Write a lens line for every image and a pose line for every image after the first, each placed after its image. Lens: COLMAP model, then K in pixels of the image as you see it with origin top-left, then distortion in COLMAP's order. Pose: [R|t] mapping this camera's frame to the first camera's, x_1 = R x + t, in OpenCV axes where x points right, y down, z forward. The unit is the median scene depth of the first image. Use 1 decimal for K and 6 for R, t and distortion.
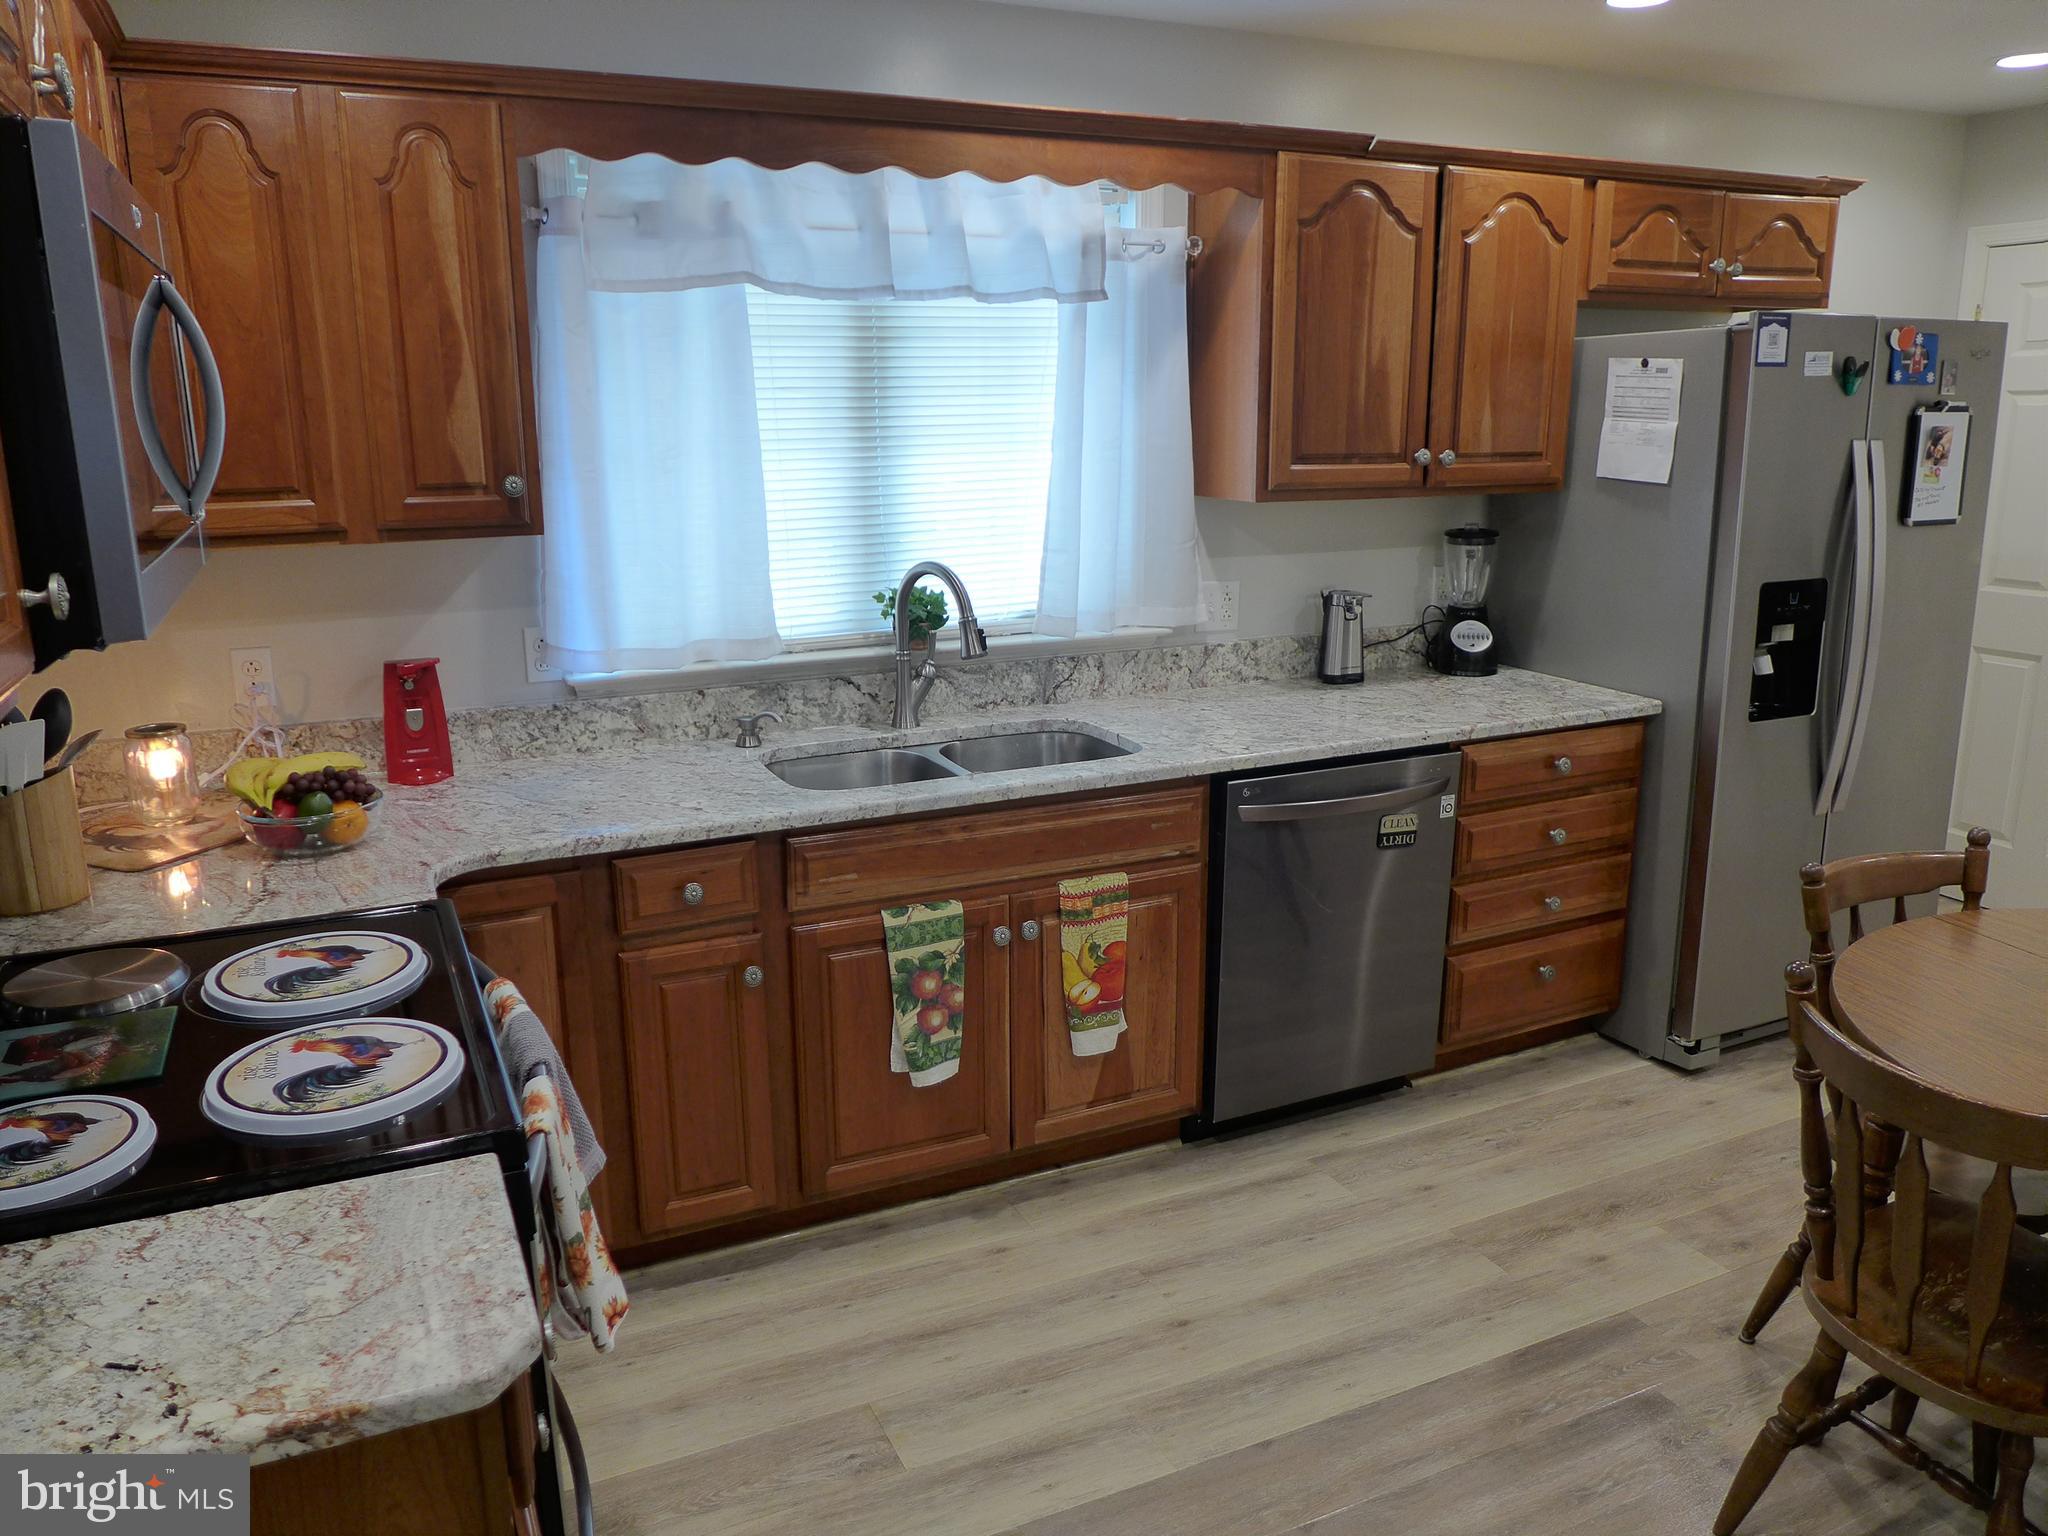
lens RADIAL K [[1479.6, 0, 1008.4], [0, 1479.6, 754.0], [0, 0, 1]] dist [-0.050154, 0.023790]
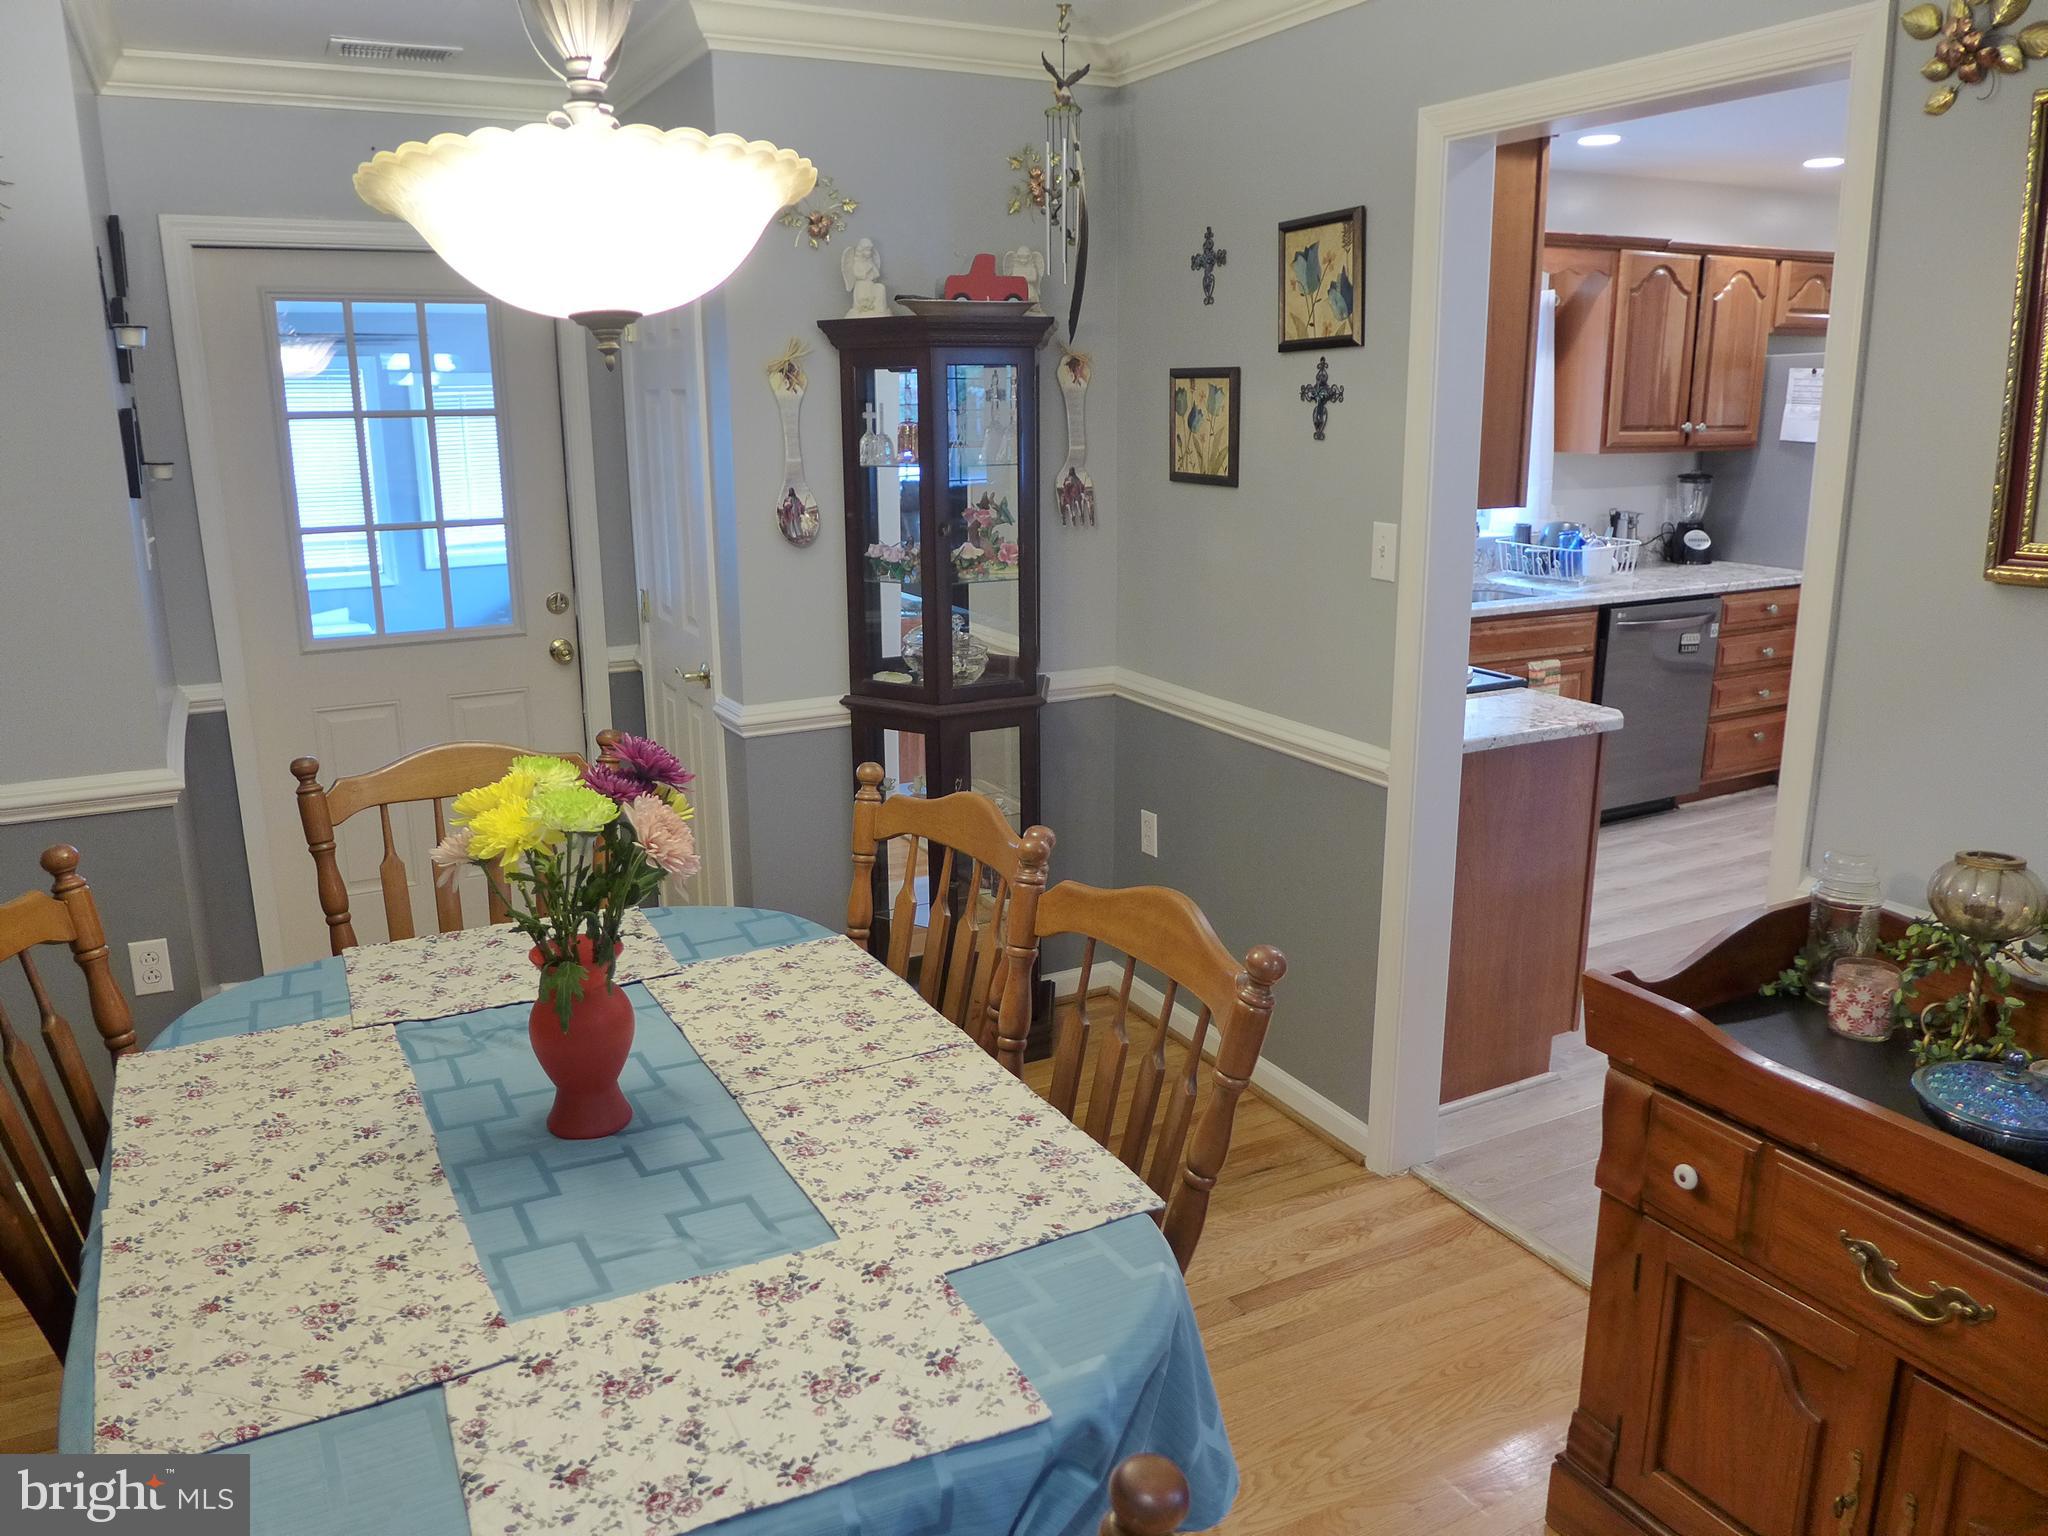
lens RADIAL K [[1479.6, 0, 1008.4], [0, 1479.6, 754.0], [0, 0, 1]] dist [-0.050154, 0.023790]
pose [[0.998998, -0.013732, 0.042607, -0.588958], [0.013589, 0.999901, 0.003656, 0.159729], [-0.042653, -0.003074, 0.999085, -0.658790]]
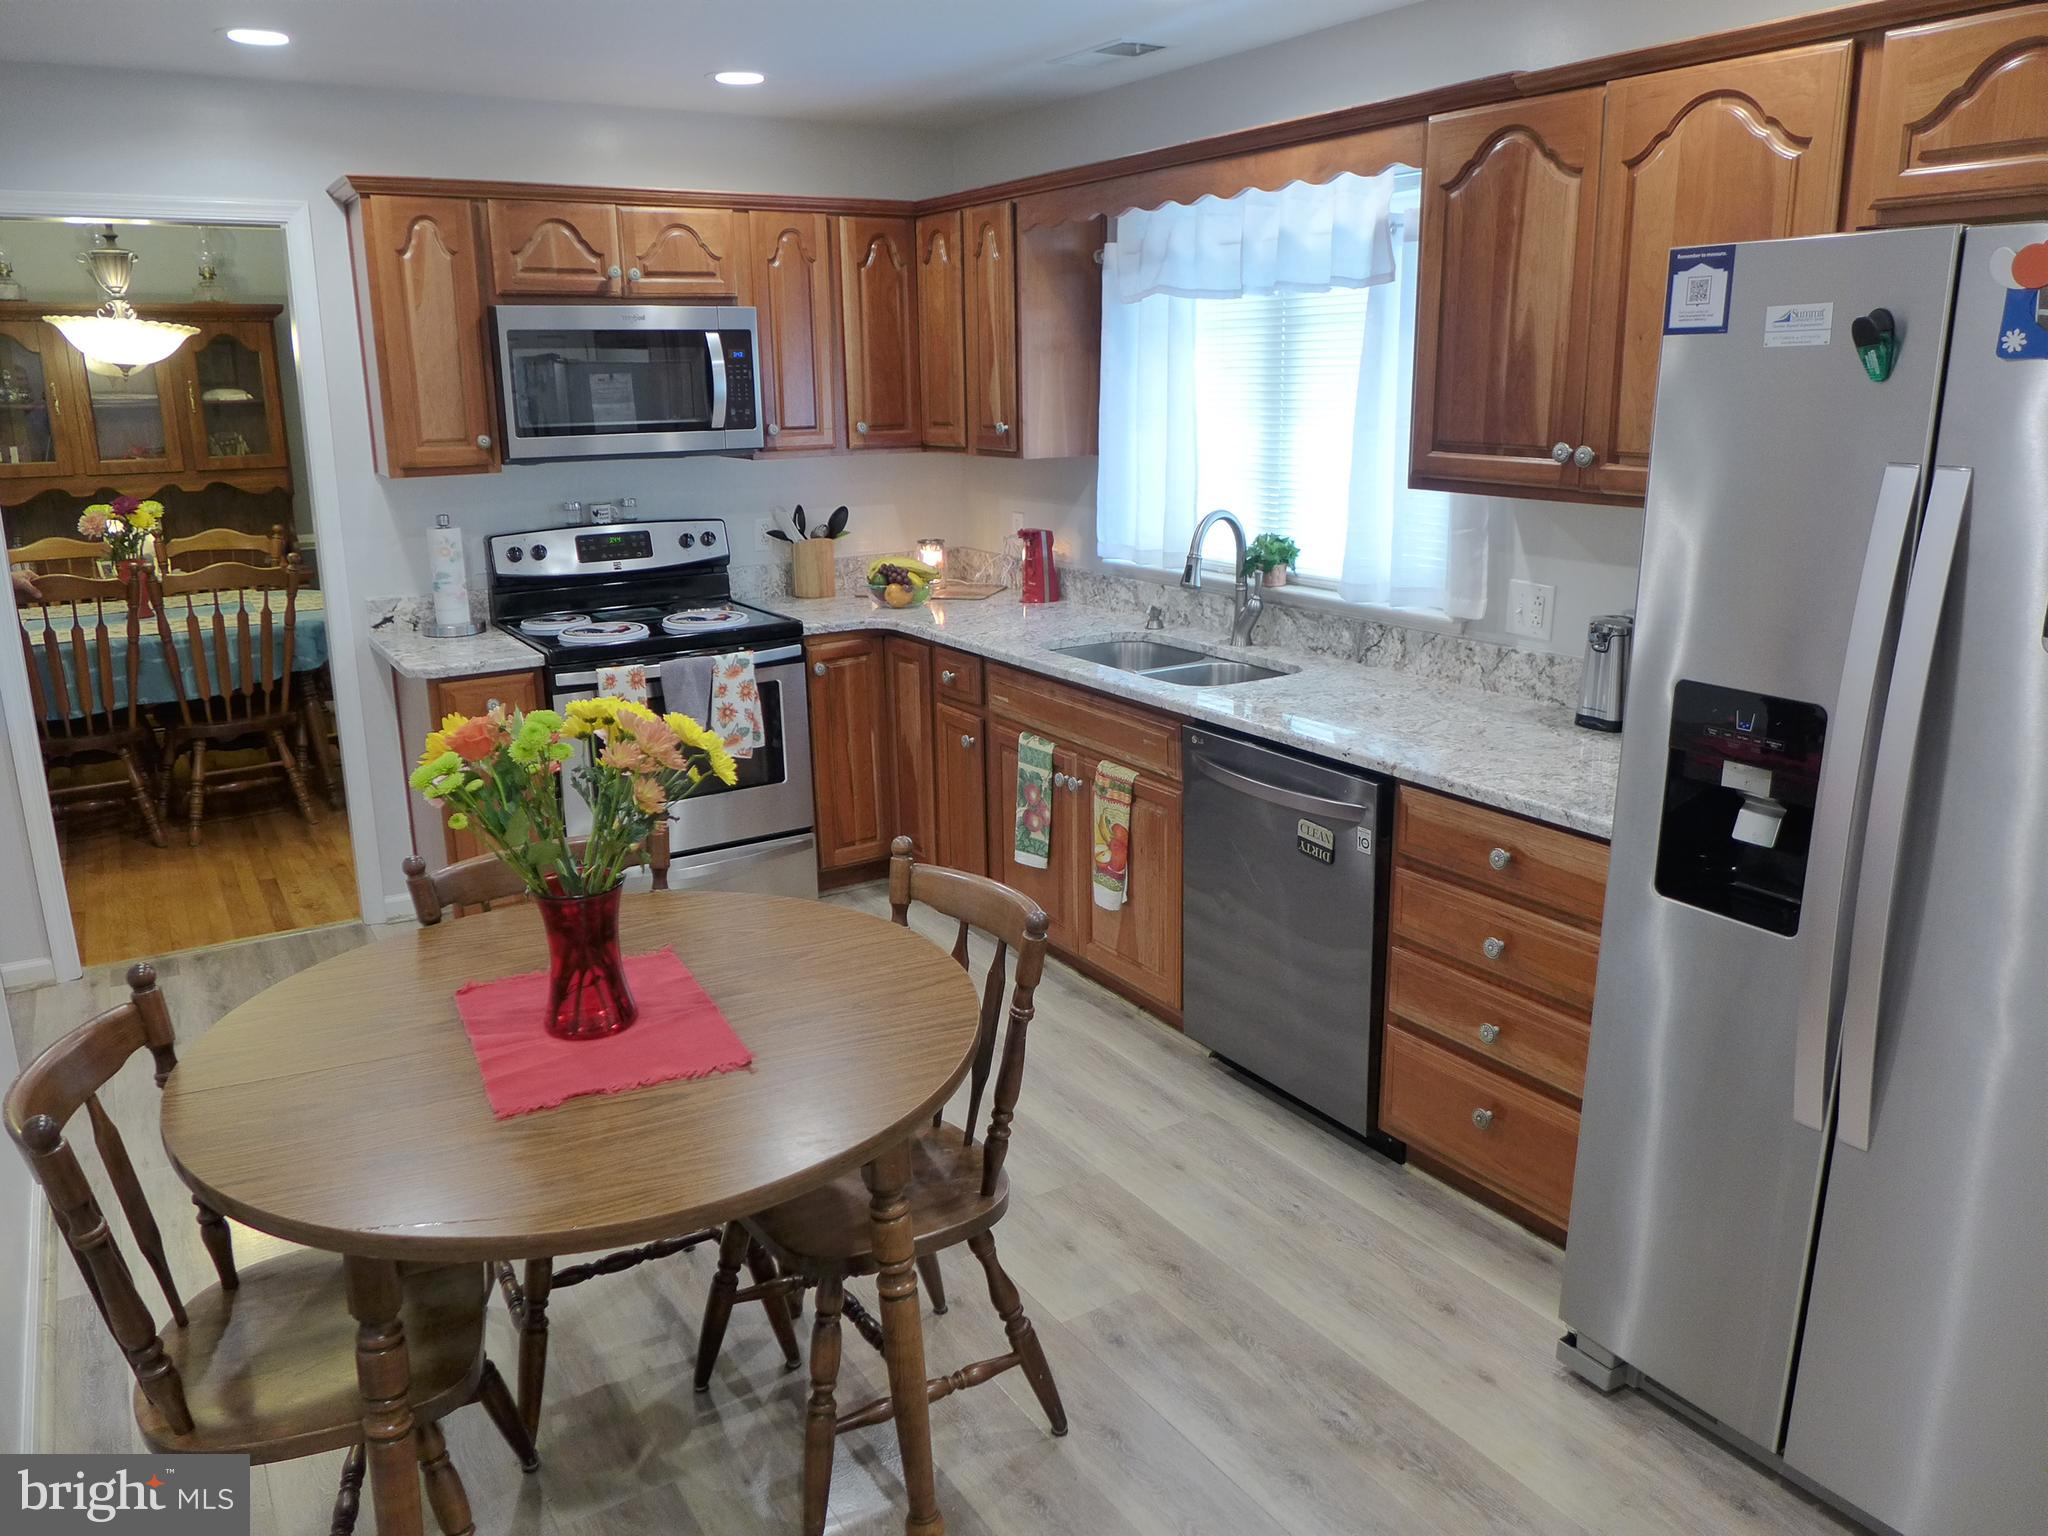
lens RADIAL K [[1479.6, 0, 1008.4], [0, 1479.6, 754.0], [0, 0, 1]] dist [-0.050154, 0.023790]
pose [[0.121398, 0.255272, -0.959218, 1.098616], [-0.218675, 0.949501, 0.225010, -0.165470], [0.968217, 0.182442, 0.171089, 0.619446]]
